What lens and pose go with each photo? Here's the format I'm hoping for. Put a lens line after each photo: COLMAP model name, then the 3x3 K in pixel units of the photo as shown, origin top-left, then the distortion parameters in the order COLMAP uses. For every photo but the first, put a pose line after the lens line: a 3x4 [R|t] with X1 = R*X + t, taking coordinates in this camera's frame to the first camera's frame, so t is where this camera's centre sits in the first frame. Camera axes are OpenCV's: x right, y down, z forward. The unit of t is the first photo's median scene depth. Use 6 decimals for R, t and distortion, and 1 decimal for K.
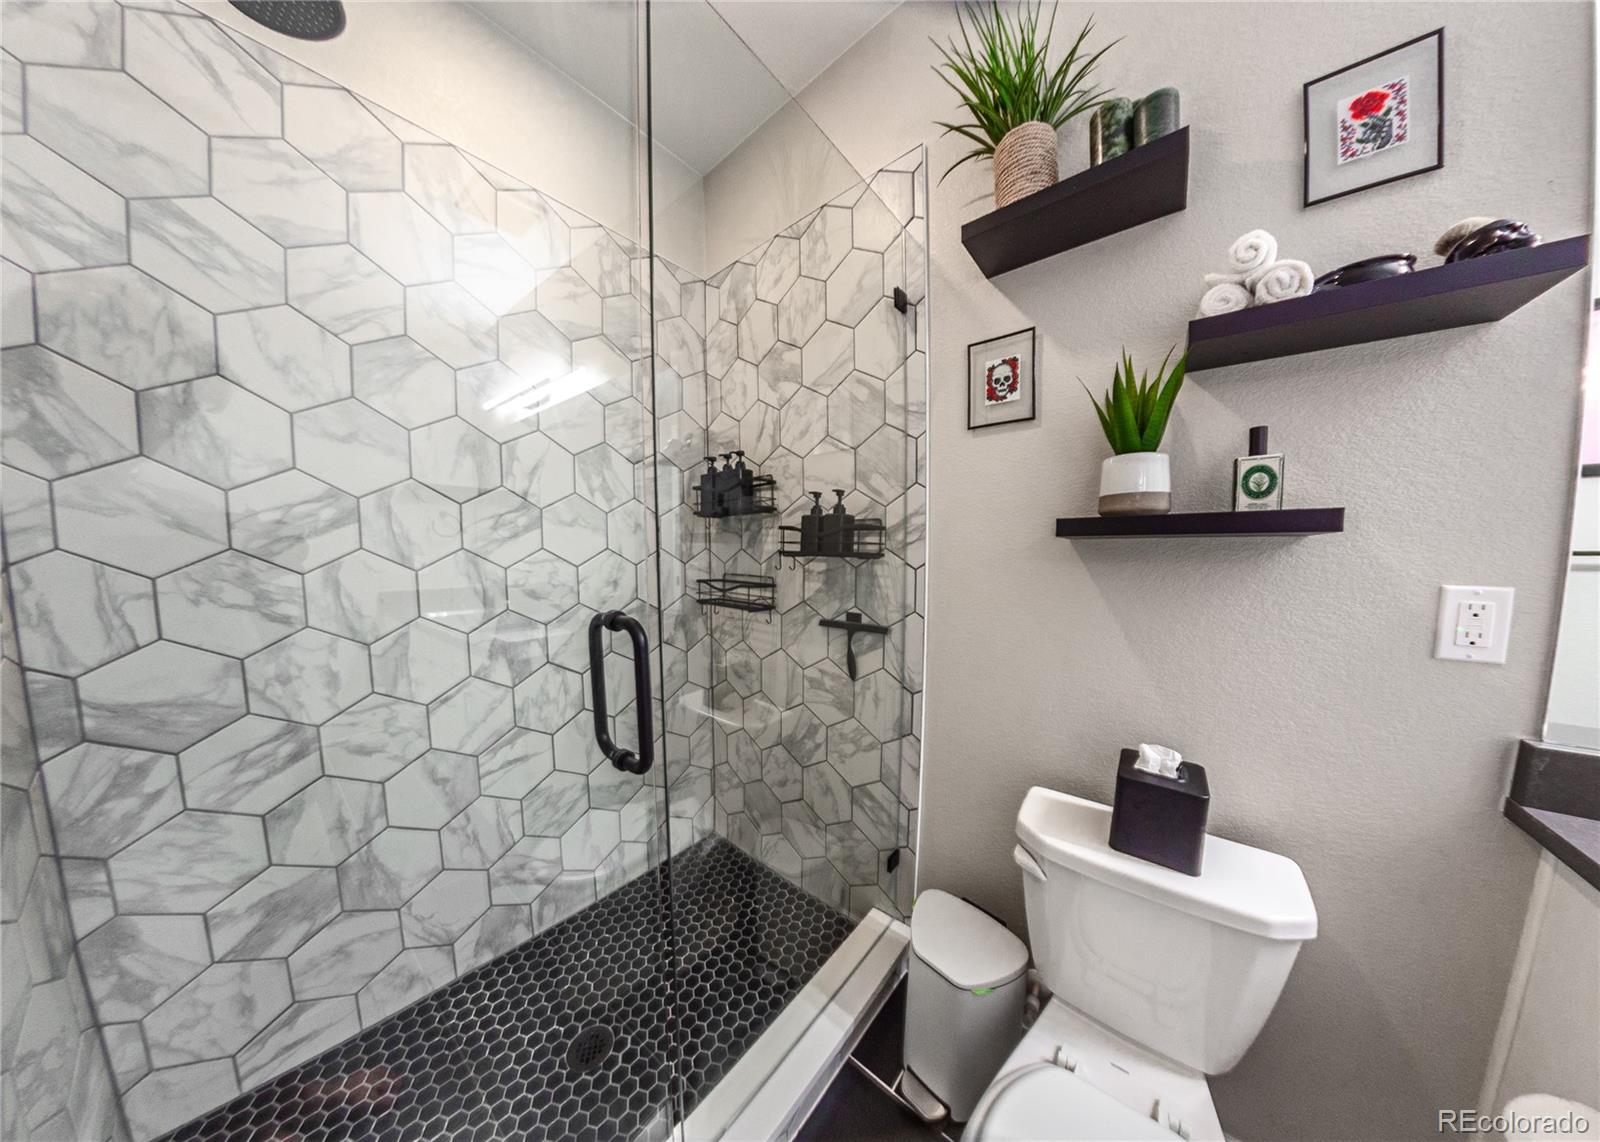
lens RADIAL K [[437.5, 0, 800.4], [0, 437.5, 589.8], [0, 0, 1]] dist [-0.030537, 0.002122]
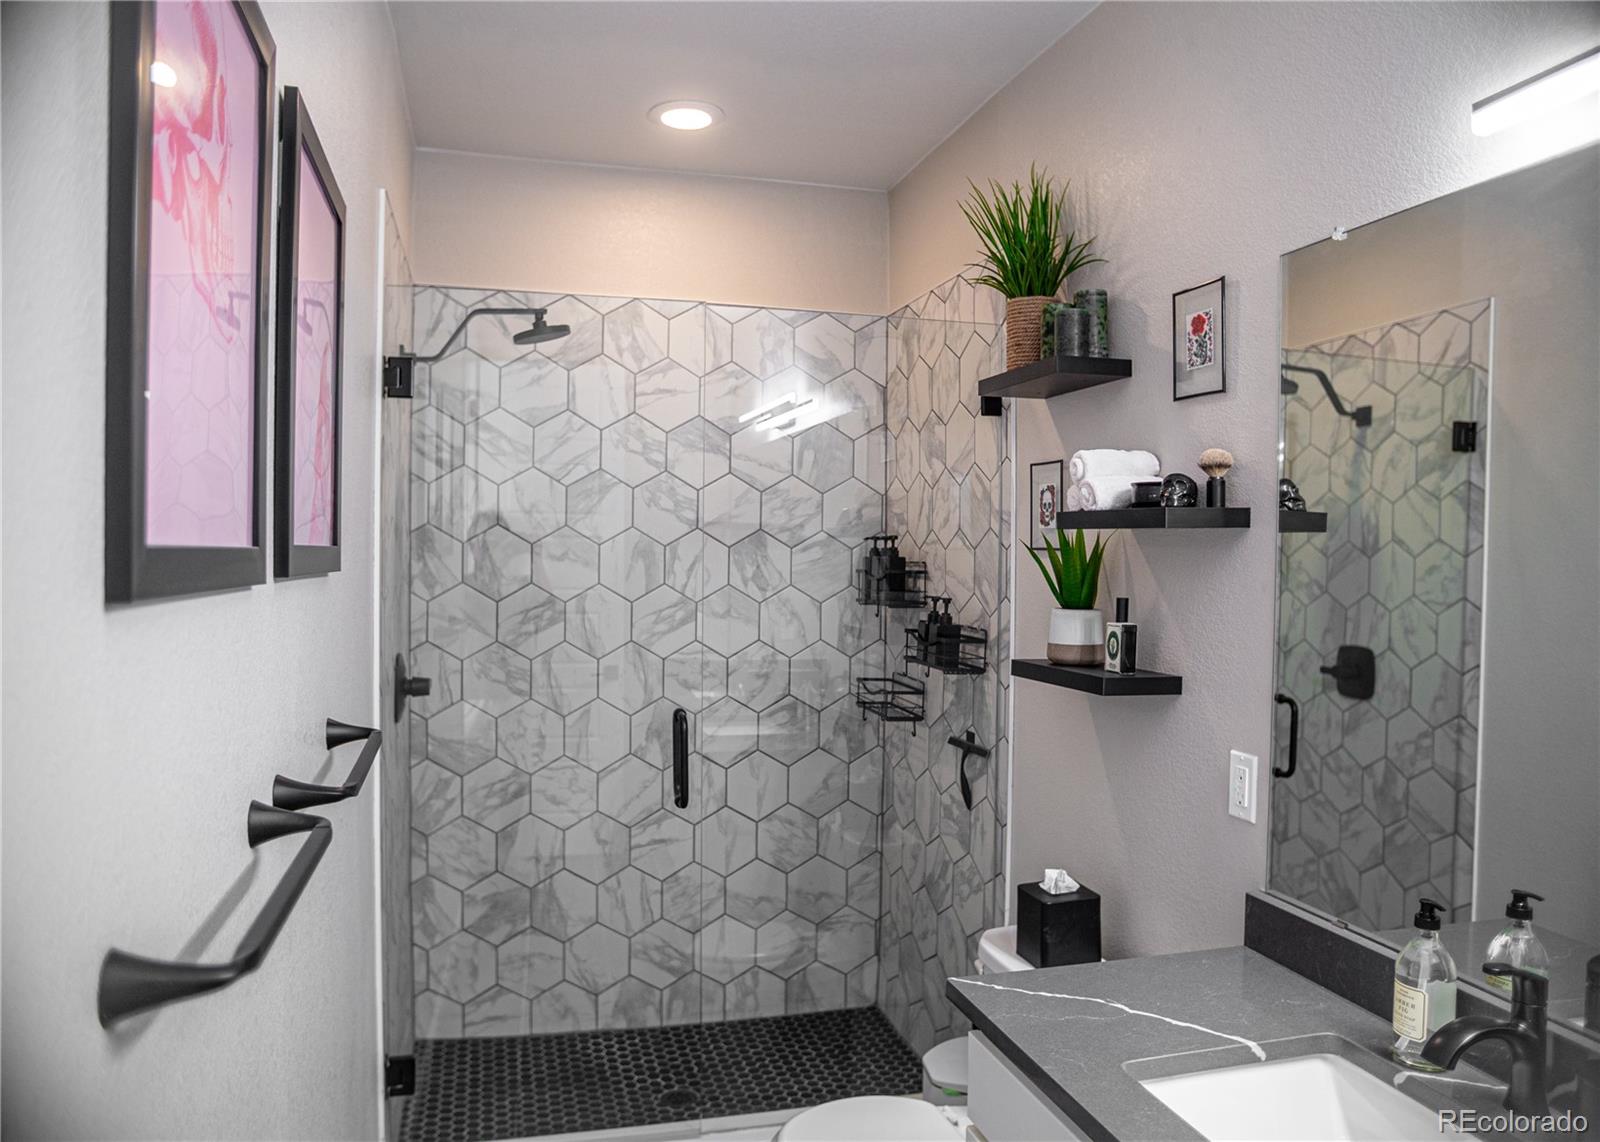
lens RADIAL K [[1163.9, 0, 801.2], [0, 1163.9, 624.1], [0, 0, 1]] dist [-0.002645, -0.000559]
pose [[0.823748, 0.047131, -0.564993, 1.579169], [-0.064276, 0.997877, -0.010472, -0.161805], [0.563300, 0.044942, 0.825029, -1.543162]]
